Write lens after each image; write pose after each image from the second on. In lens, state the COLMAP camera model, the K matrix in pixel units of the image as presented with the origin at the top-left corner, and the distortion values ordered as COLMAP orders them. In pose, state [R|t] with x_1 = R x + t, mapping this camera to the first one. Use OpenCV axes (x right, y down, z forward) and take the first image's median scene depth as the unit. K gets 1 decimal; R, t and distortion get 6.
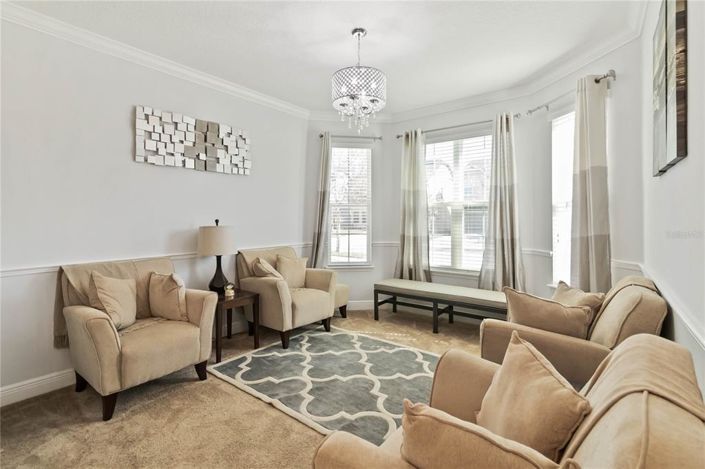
lens RADIAL K [[326.9, 0, 345.3], [0, 326.9, 215.3], [0, 0, 1]] dist [-0.002783, -0.000386]
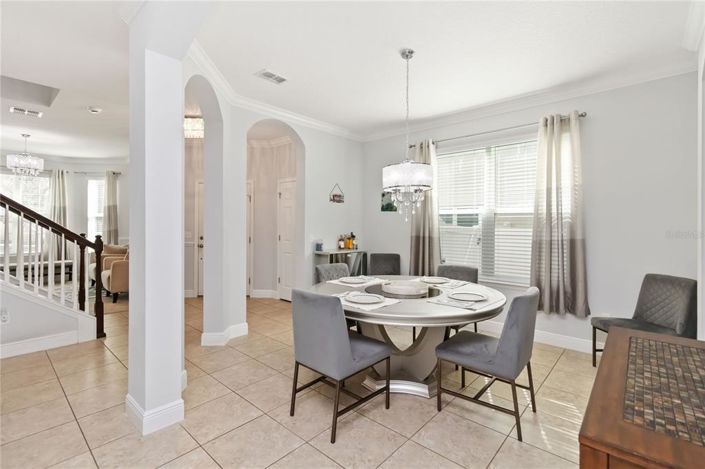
lens RADIAL K [[326.9, 0, 356.6], [0, 326.9, 227.0], [0, 0, 1]] dist [-0.002783, -0.000386]
pose [[0.053781, -0.002760, 0.998549, -1.518155], [-0.015092, 0.999880, 0.003576, 0.001181], [-0.998439, -0.015262, 0.053733, -0.976450]]
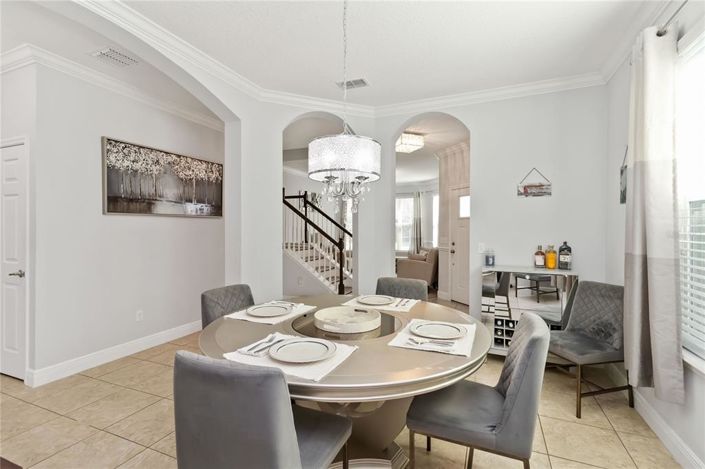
lens RADIAL K [[326.9, 0, 356.7], [0, 326.9, 230.3], [0, 0, 1]] dist [-0.002783, -0.000386]
pose [[0.962846, 0.005752, 0.269989, -0.804888], [-0.008309, 0.999931, 0.008327, -0.004693], [-0.269923, -0.010261, 0.962827, -1.624892]]
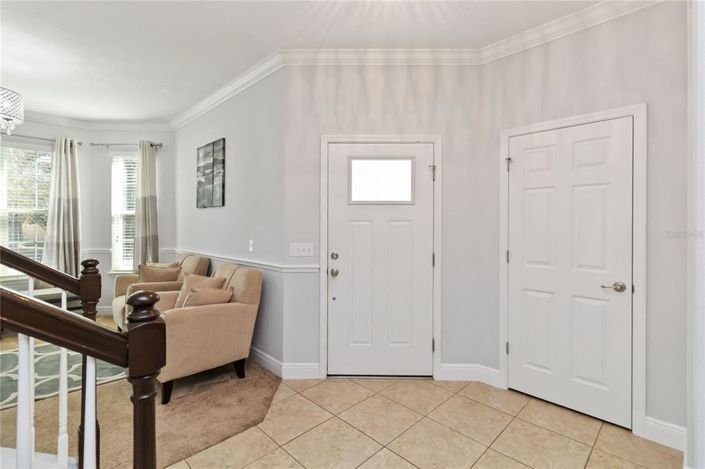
lens RADIAL K [[326.9, 0, 352.2], [0, 326.9, 227.5], [0, 0, 1]] dist [-0.002783, -0.000386]
pose [[0.114785, -0.004933, 0.993378, -0.652011], [-0.009786, 0.999934, 0.006097, -0.000277], [-0.993342, -0.010421, 0.114730, -0.197318]]
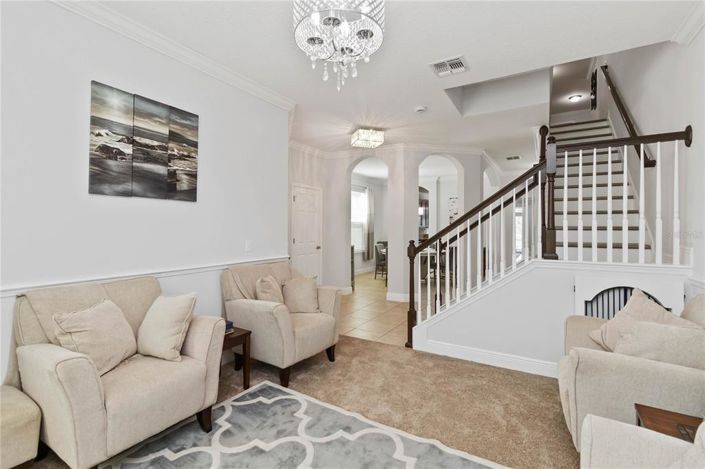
lens RADIAL K [[326.9, 0, 352.2], [0, 326.9, 230.0], [0, 0, 1]] dist [-0.002783, -0.000386]
pose [[-0.992696, -0.000320, -0.120645, 0.076430], [-0.000314, 1.000000, -0.000067, 0.012508], [0.120645, -0.000029, -0.992696, 1.249038]]
